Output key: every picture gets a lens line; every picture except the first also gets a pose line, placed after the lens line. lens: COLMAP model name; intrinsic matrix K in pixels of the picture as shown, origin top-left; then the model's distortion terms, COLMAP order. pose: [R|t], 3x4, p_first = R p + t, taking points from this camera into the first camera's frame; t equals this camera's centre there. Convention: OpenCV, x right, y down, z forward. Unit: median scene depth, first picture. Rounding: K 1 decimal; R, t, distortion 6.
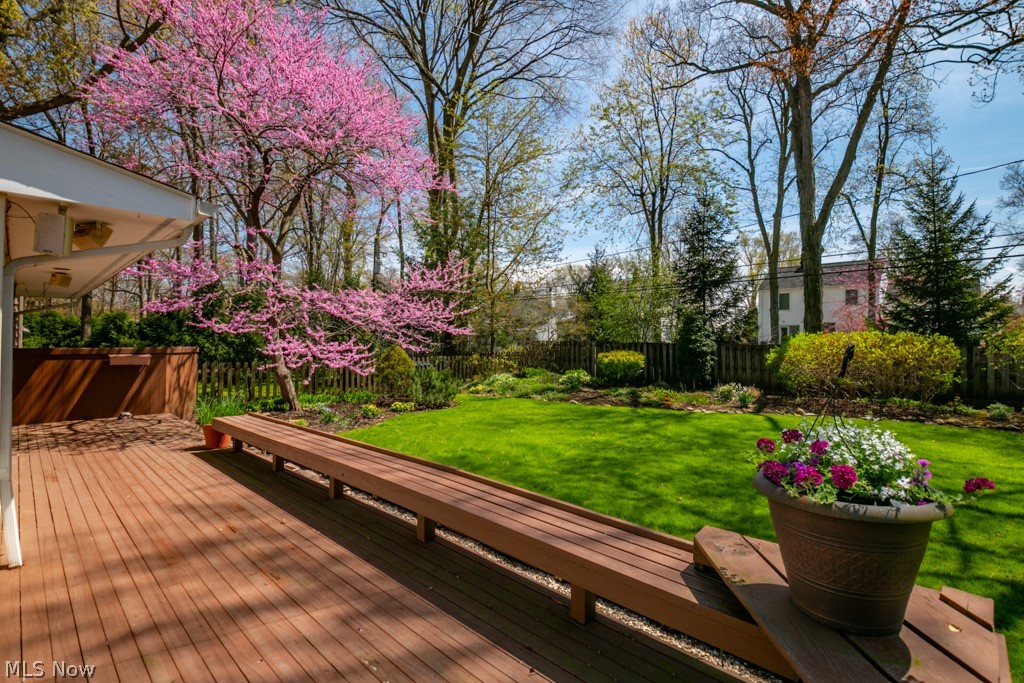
lens RADIAL K [[481.8, 0, 509.8], [0, 481.8, 325.6], [0, 0, 1]] dist [-0.000514, -0.000201]
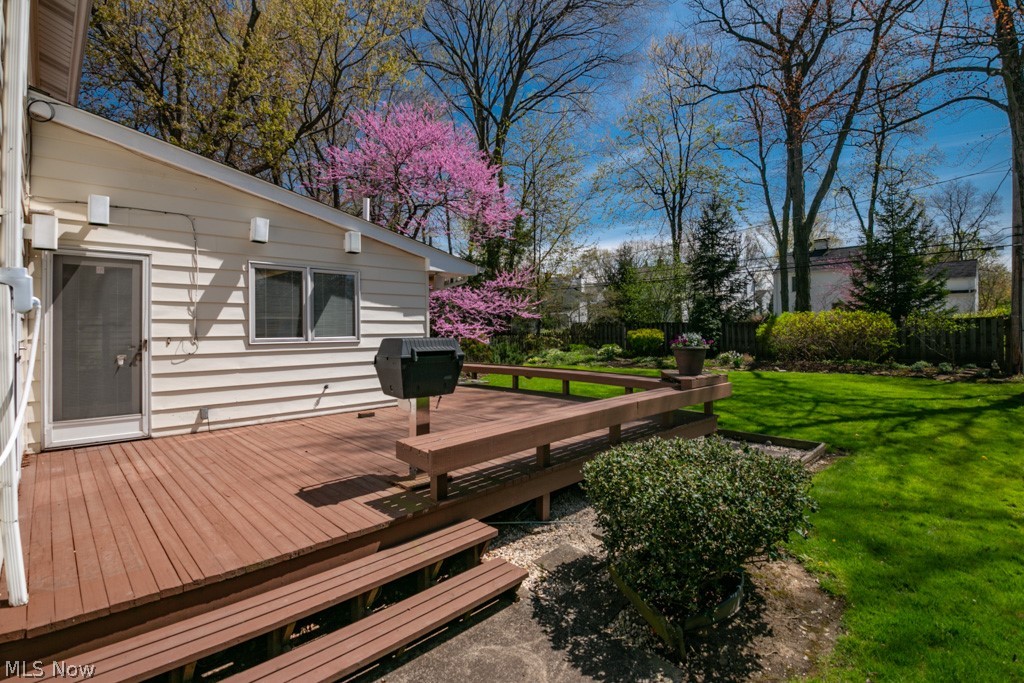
lens RADIAL K [[481.8, 0, 509.8], [0, 481.8, 325.6], [0, 0, 1]] dist [-0.000514, -0.000201]
pose [[0.998587, -0.017677, -0.050118, -0.059735], [0.019318, 0.999286, 0.032456, -0.004807], [0.049508, -0.033379, 0.998216, -0.268494]]
